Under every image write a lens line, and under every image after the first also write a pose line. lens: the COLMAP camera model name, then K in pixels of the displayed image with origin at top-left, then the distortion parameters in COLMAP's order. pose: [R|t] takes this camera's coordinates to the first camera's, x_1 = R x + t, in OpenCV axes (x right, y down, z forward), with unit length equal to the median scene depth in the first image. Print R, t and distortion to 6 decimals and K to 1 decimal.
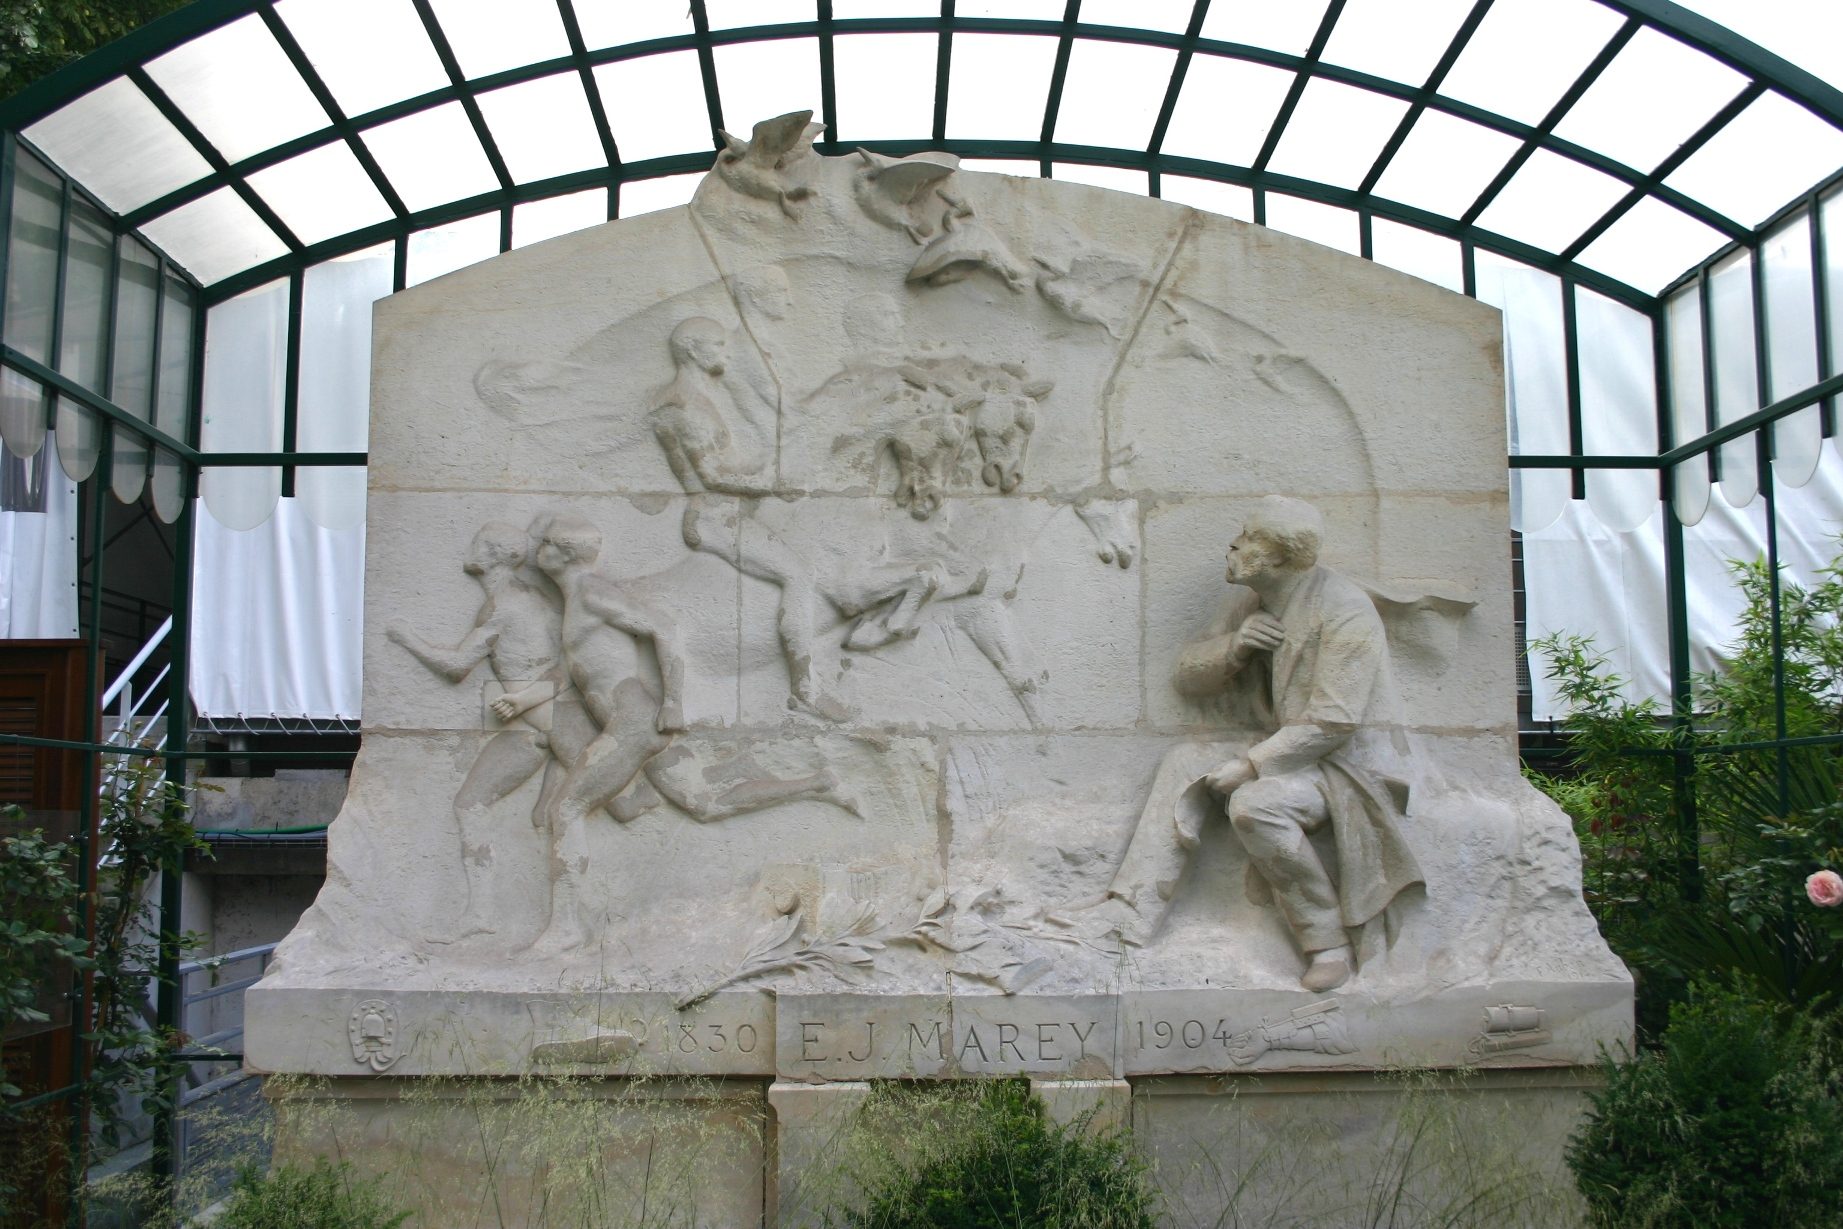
lens RADIAL K [[1895.6, 0, 916.4], [0, 1895.6, 622.9], [0, 0, 1]] dist [-0.054788, 0.000000]
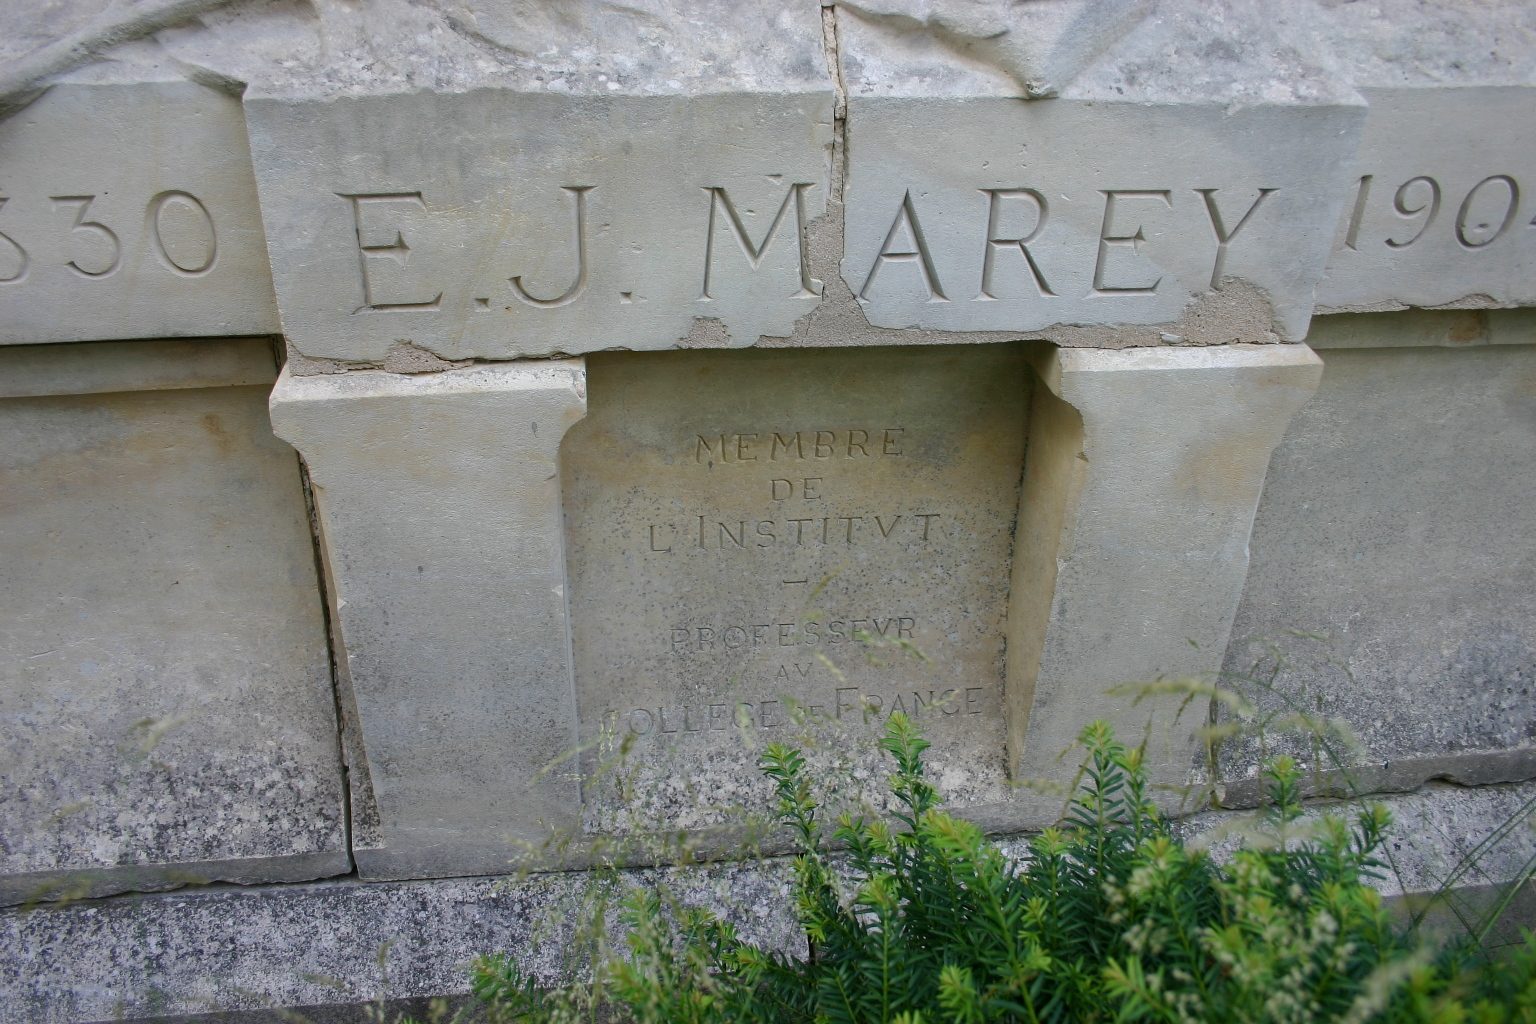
lens RADIAL K [[1233.3, 0, 767.9], [0, 1233.3, 510.3], [0, 0, 1]] dist [-0.097092, 0.010272]
pose [[0.993421, -0.028982, 0.110788, -0.016263], [-0.046431, 0.782415, 0.621024, 0.121550], [-0.104681, -0.622082, 0.775923, 0.763211]]
